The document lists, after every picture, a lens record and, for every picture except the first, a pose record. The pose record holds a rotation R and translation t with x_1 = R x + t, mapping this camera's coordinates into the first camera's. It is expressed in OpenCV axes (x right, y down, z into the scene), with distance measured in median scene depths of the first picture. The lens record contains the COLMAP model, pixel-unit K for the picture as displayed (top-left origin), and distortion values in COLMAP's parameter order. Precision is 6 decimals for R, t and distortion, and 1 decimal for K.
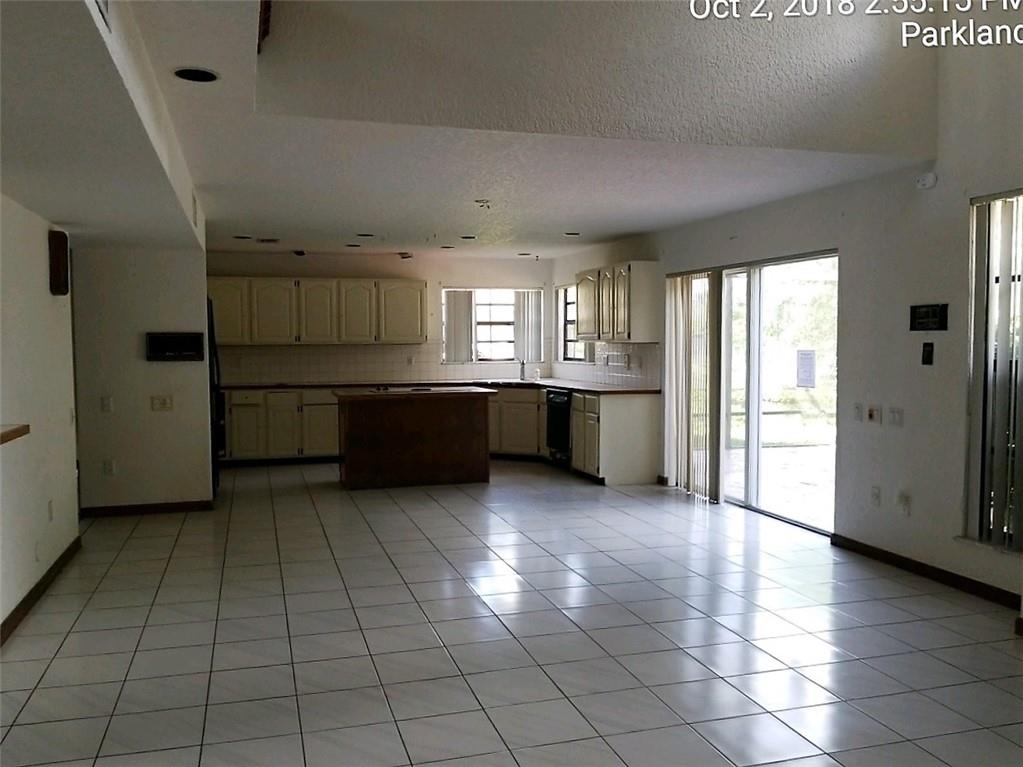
lens RADIAL K [[869.1, 0, 492.7], [0, 869.1, 383.8], [0, 0, 1]] dist [0.011222, 0.007269]
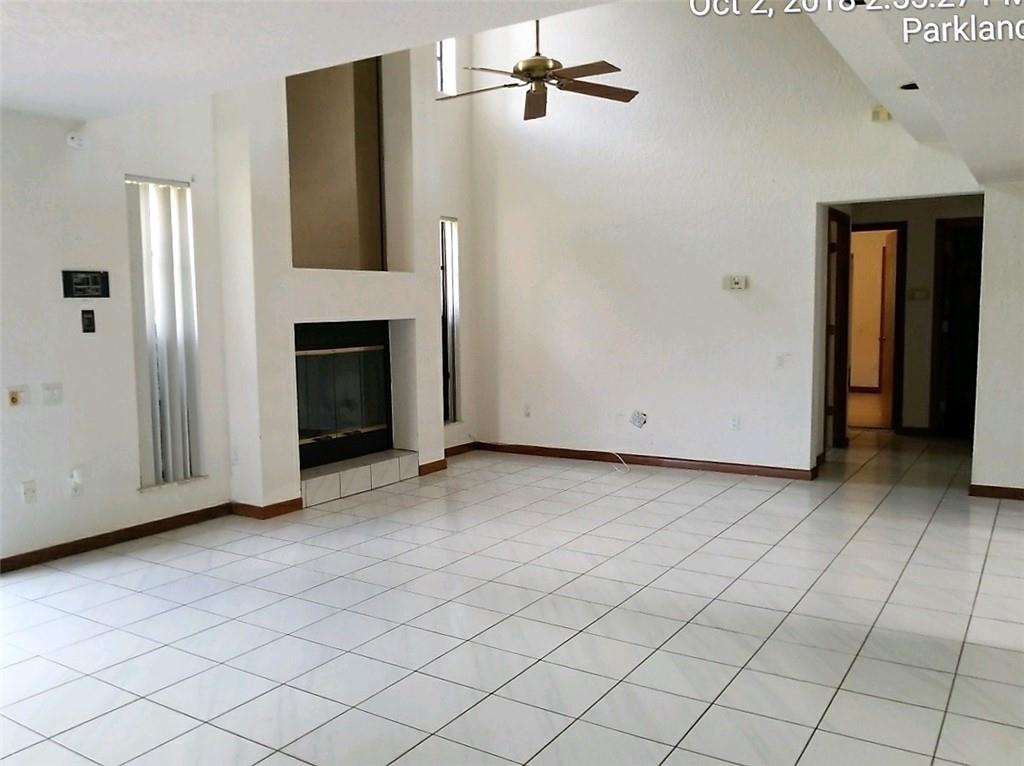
lens RADIAL K [[869.9, 0, 493.1], [0, 869.9, 383.3], [0, 0, 1]] dist [0.011222, 0.007269]
pose [[-0.648811, -0.056773, 0.758829, -0.538350], [0.057597, 0.990688, 0.123367, -0.060041], [-0.758767, 0.123748, -0.639500, 1.287144]]
